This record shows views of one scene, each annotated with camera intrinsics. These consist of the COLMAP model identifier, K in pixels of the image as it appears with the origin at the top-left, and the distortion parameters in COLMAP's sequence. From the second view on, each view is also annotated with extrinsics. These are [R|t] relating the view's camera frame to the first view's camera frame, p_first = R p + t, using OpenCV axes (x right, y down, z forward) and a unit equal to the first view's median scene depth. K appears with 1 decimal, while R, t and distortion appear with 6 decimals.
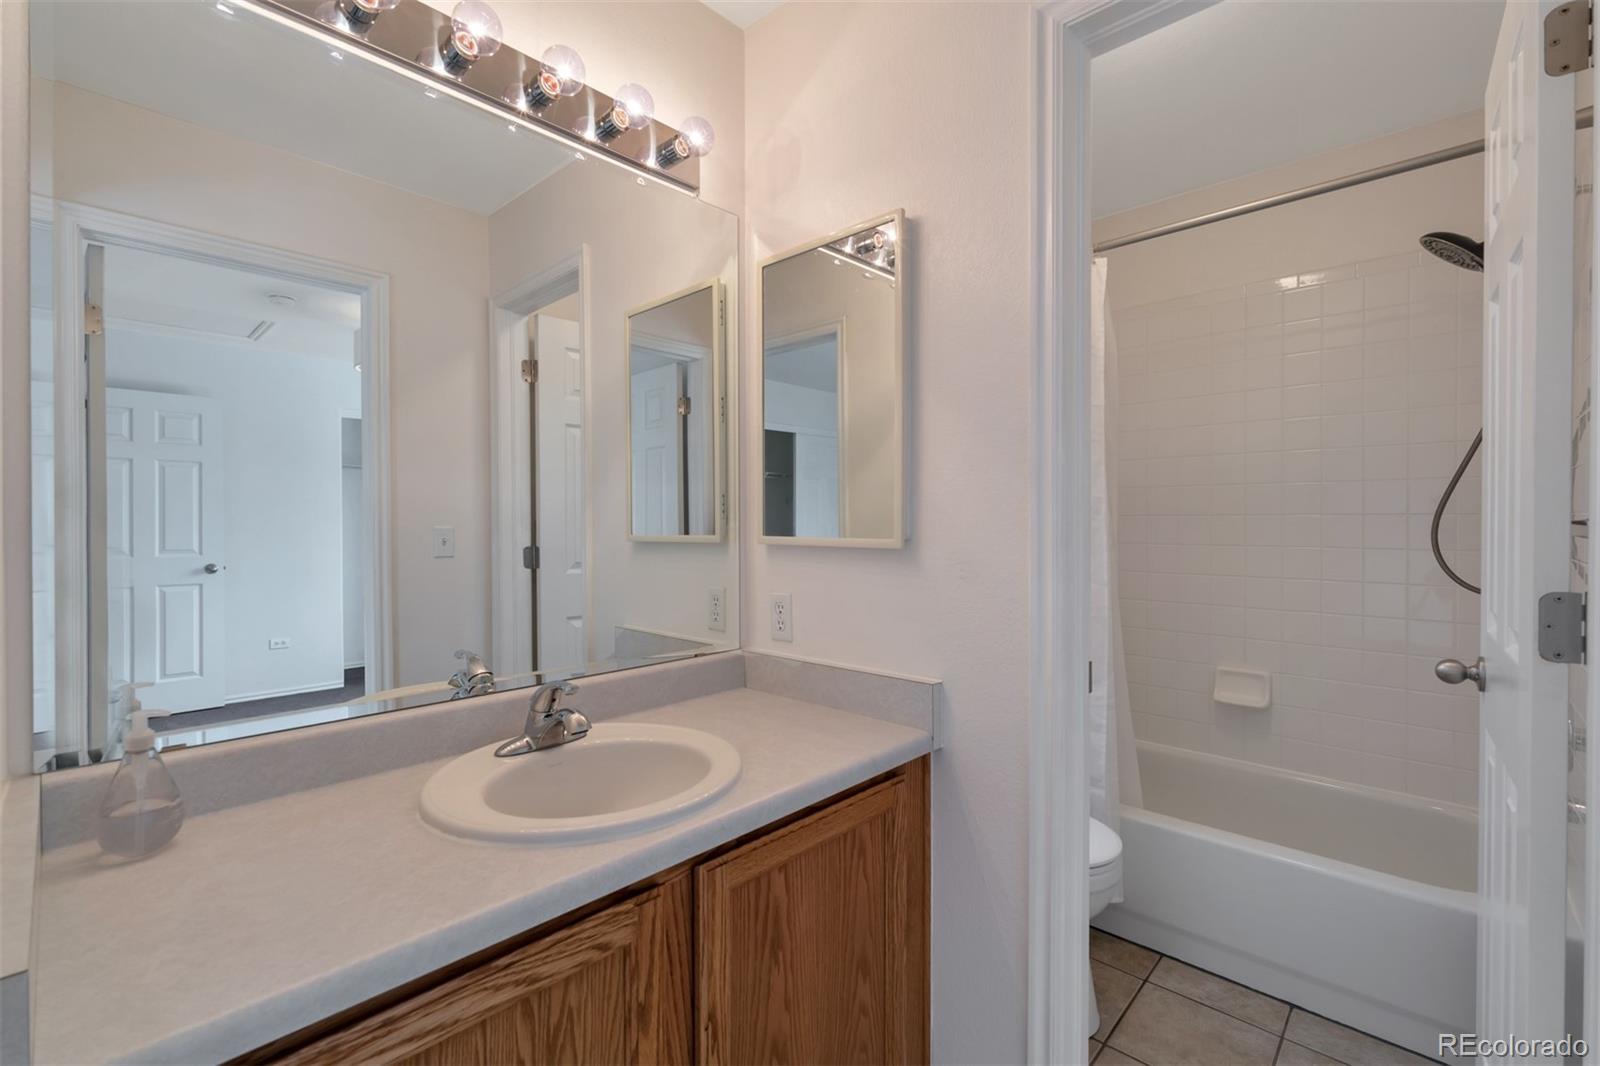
lens RADIAL K [[692.4, 0, 798.3], [0, 692.4, 527.4], [0, 0, 1]] dist [-0.000147, -0.000239]
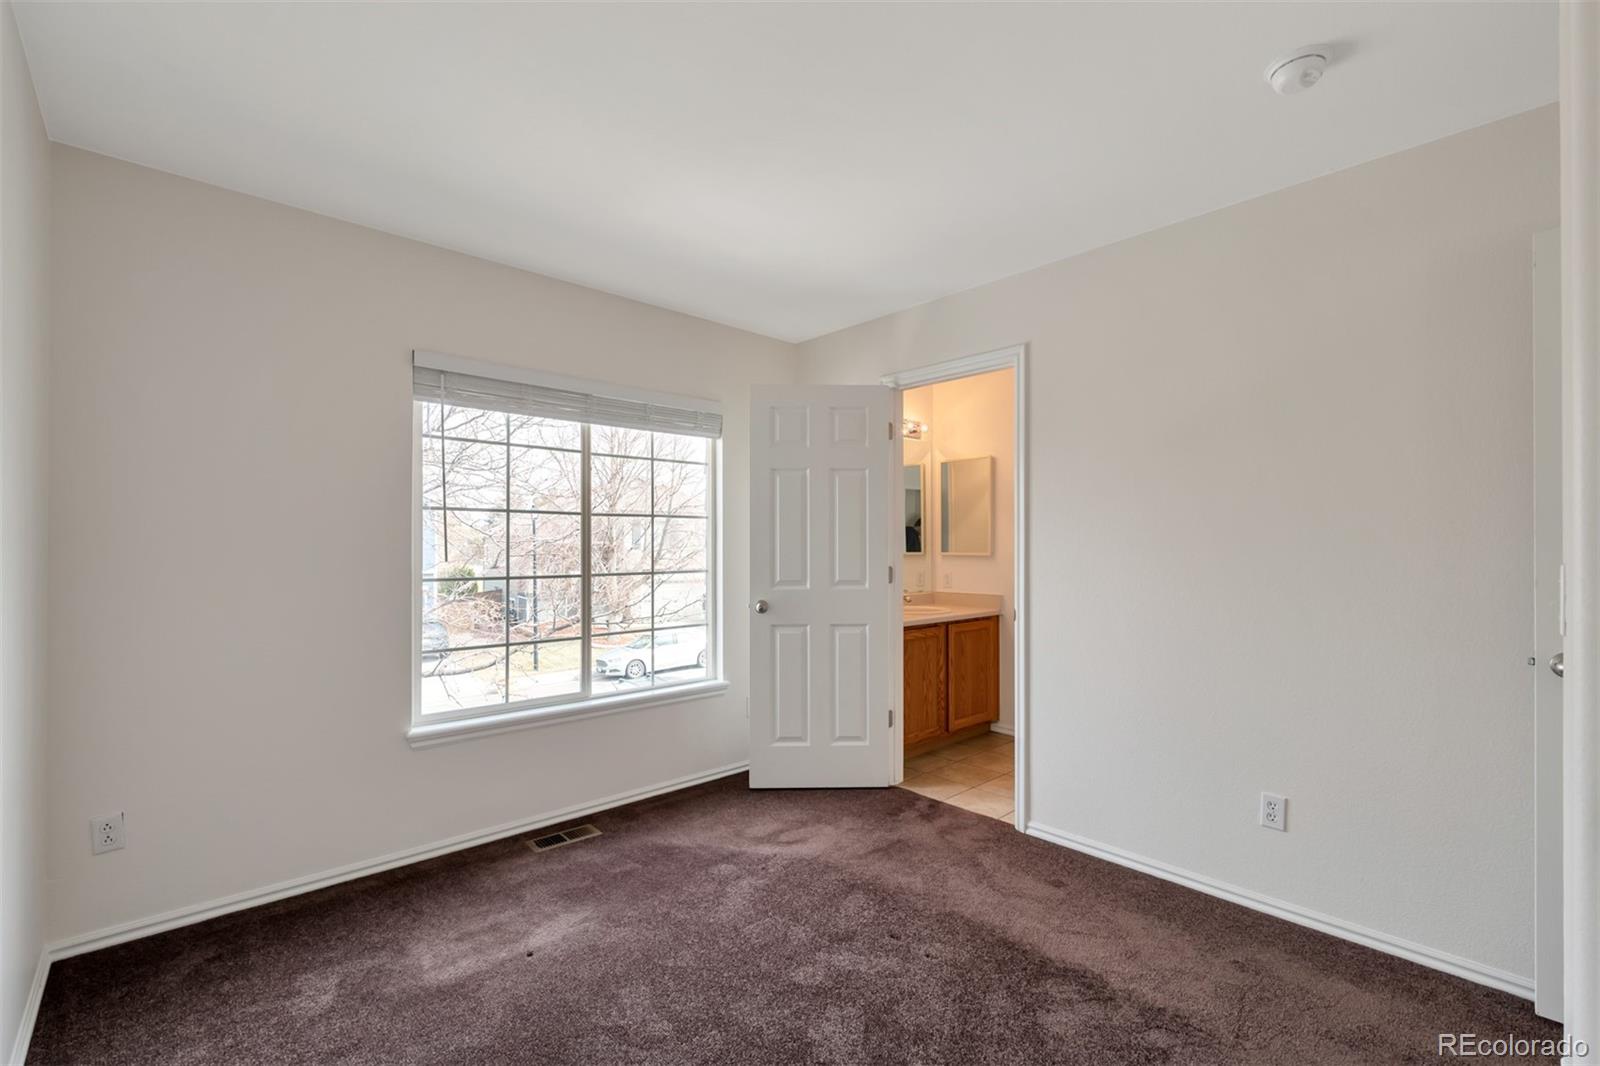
lens RADIAL K [[692.4, 0, 798.3], [0, 692.4, 527.4], [0, 0, 1]] dist [-0.000147, -0.000239]
pose [[0.997321, 0.000940, -0.073143, -0.491484], [-0.003119, 0.999555, -0.029673, -0.004480], [0.073082, 0.029822, 0.996880, -2.230416]]
